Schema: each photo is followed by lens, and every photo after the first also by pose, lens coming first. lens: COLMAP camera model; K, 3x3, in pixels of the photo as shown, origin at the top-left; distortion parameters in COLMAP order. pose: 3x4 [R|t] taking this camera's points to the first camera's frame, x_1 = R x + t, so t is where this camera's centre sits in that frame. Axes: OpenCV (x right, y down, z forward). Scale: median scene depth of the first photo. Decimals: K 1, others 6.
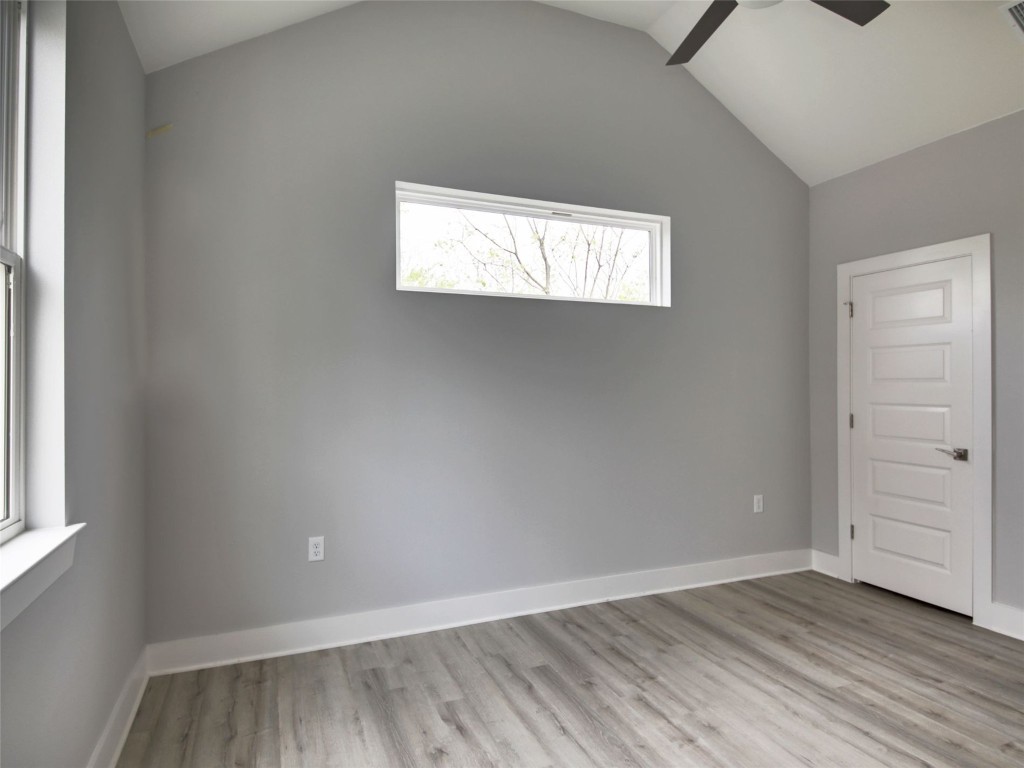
lens RADIAL K [[576.3, 0, 508.3], [0, 576.3, 383.7], [0, 0, 1]] dist [0.040345, -0.033871]
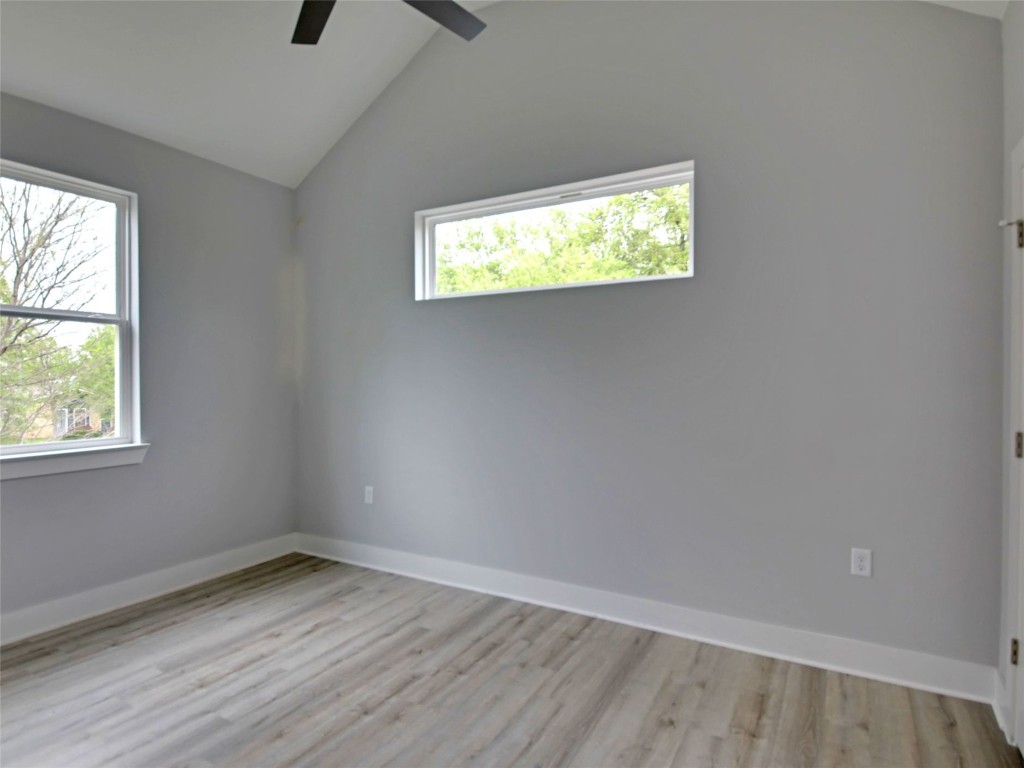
lens RADIAL K [[576.3, 0, 508.3], [0, 576.3, 383.7], [0, 0, 1]] dist [0.040345, -0.033871]
pose [[0.615619, 0.007774, -0.788005, 0.960957], [-0.000289, 0.999953, 0.009640, 0.006134], [0.788044, -0.005707, 0.615593, 0.415400]]
